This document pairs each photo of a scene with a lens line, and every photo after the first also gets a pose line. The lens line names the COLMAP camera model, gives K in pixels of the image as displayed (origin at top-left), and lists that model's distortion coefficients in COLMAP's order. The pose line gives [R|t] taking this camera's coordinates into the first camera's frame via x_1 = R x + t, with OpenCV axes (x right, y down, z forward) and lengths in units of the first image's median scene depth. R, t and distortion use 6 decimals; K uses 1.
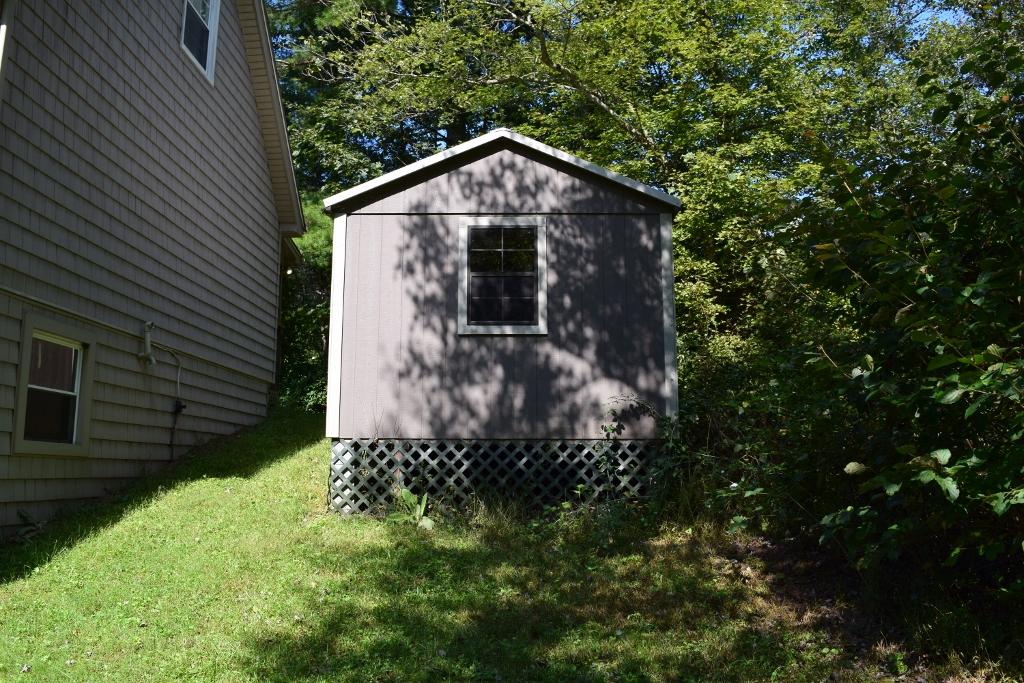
lens RADIAL K [[786.9, 0, 512.0], [0, 786.9, 326.5], [0, 0, 1]] dist [-0.069546, -0.000398]
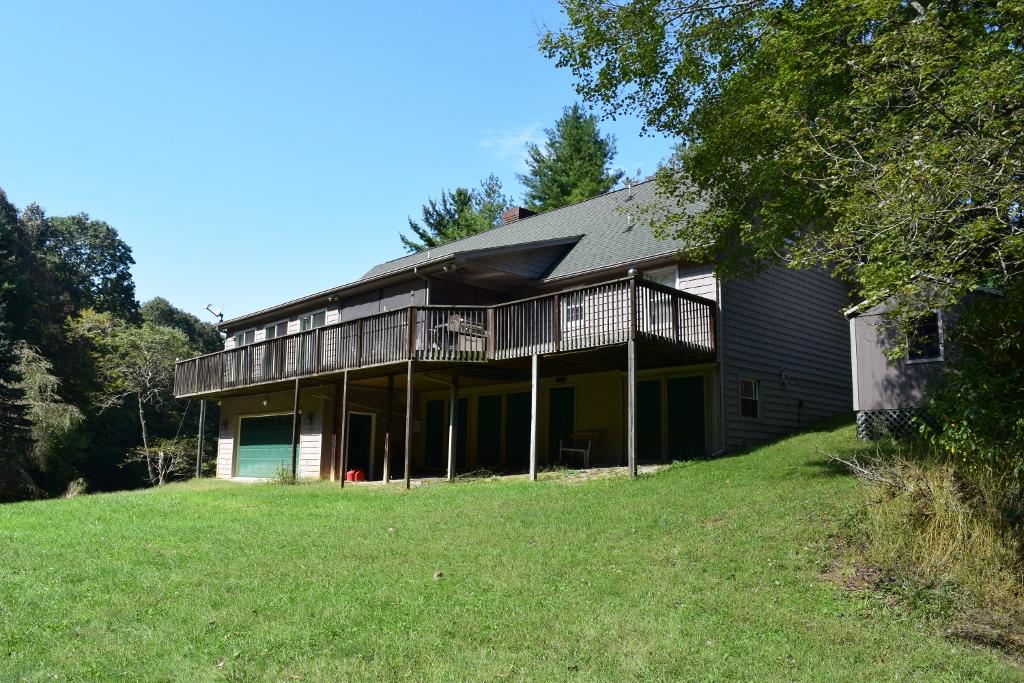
lens RADIAL K [[786.9, 0, 512.0], [0, 786.9, 326.5], [0, 0, 1]] dist [-0.069546, -0.000398]
pose [[0.685556, -0.106863, -0.720134, 0.781947], [0.100097, 0.993610, -0.052154, -0.101118], [0.721106, -0.036329, 0.691872, -1.397931]]
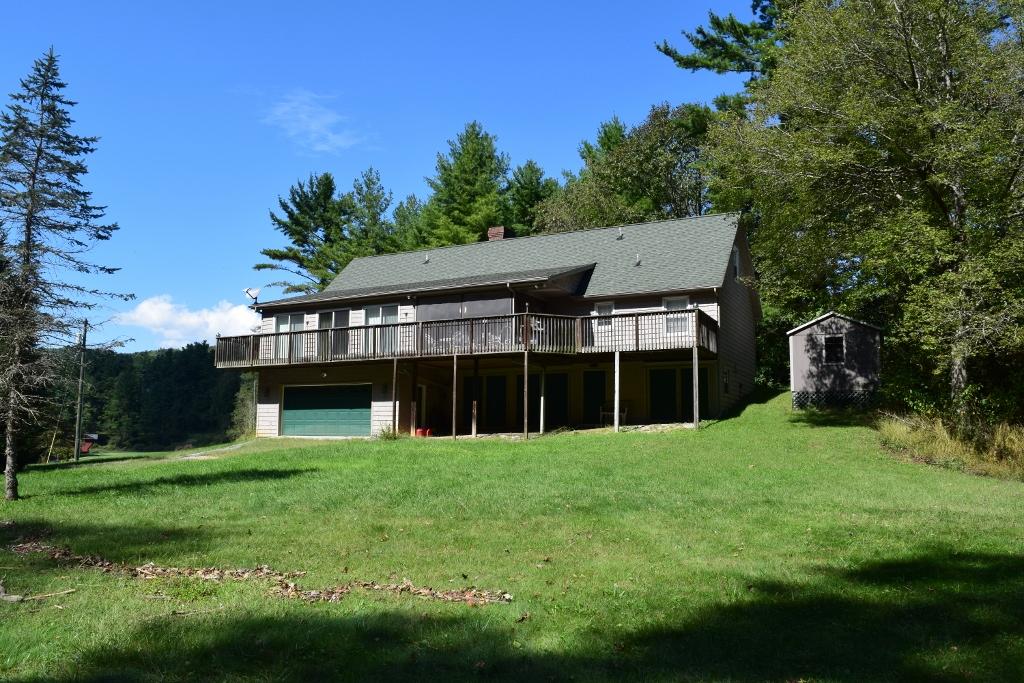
lens RADIAL K [[786.9, 0, 512.0], [0, 786.9, 326.5], [0, 0, 1]] dist [-0.069546, -0.000398]
pose [[0.887084, -0.044808, -0.459429, 0.357907], [0.056181, 0.998359, 0.011106, -0.319968], [0.458177, -0.035663, 0.888145, -3.199707]]
